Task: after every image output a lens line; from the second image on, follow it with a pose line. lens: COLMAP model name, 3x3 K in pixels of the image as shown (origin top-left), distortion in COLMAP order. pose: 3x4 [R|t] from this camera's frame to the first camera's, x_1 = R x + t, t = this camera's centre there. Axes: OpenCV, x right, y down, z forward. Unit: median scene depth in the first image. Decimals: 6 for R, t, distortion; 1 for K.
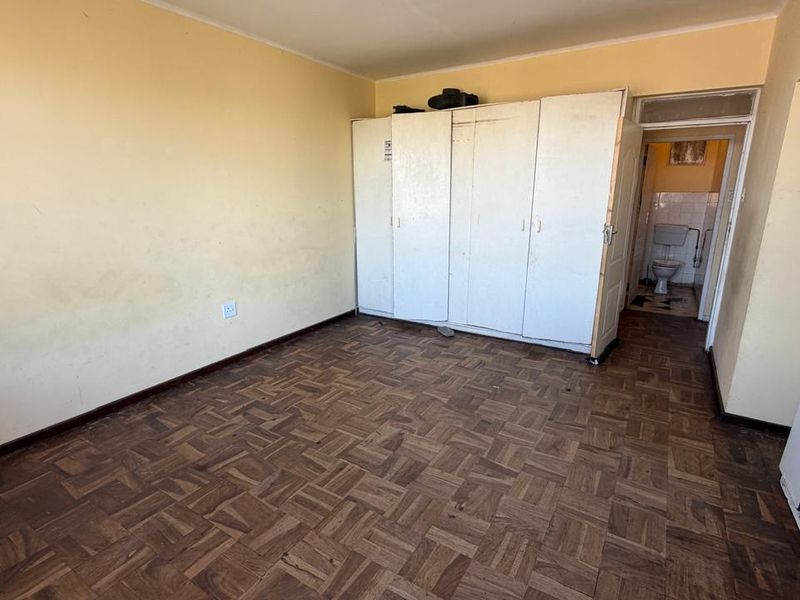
lens RADIAL K [[428.6, 0, 399.2], [0, 428.6, 301.1], [0, 0, 1]] dist [0.001183, -0.000962]
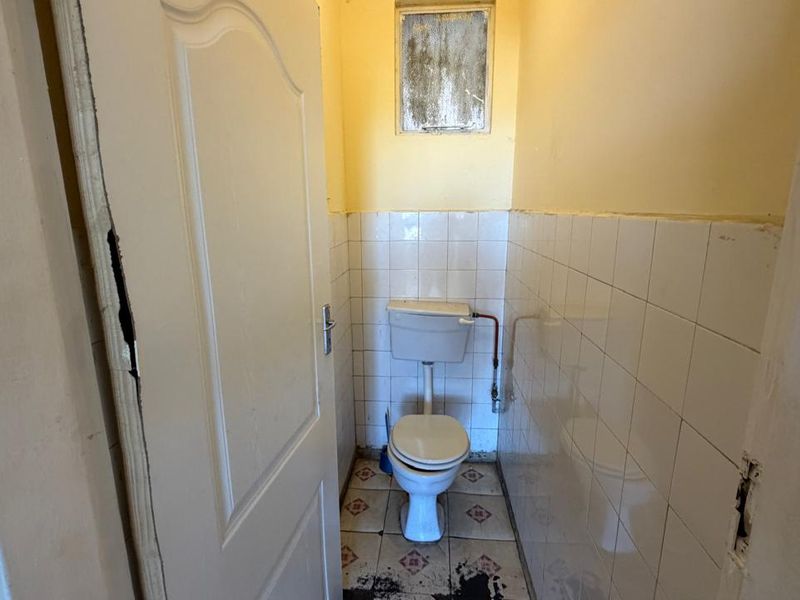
lens RADIAL K [[428.6, 0, 400.1], [0, 428.6, 299.5], [0, 0, 1]] dist [0.001183, -0.000962]
pose [[0.887520, -0.093024, 0.451281, 0.468143], [0.114744, 0.993174, -0.020937, -0.180327], [-0.446253, 0.070364, 0.892136, 0.714928]]
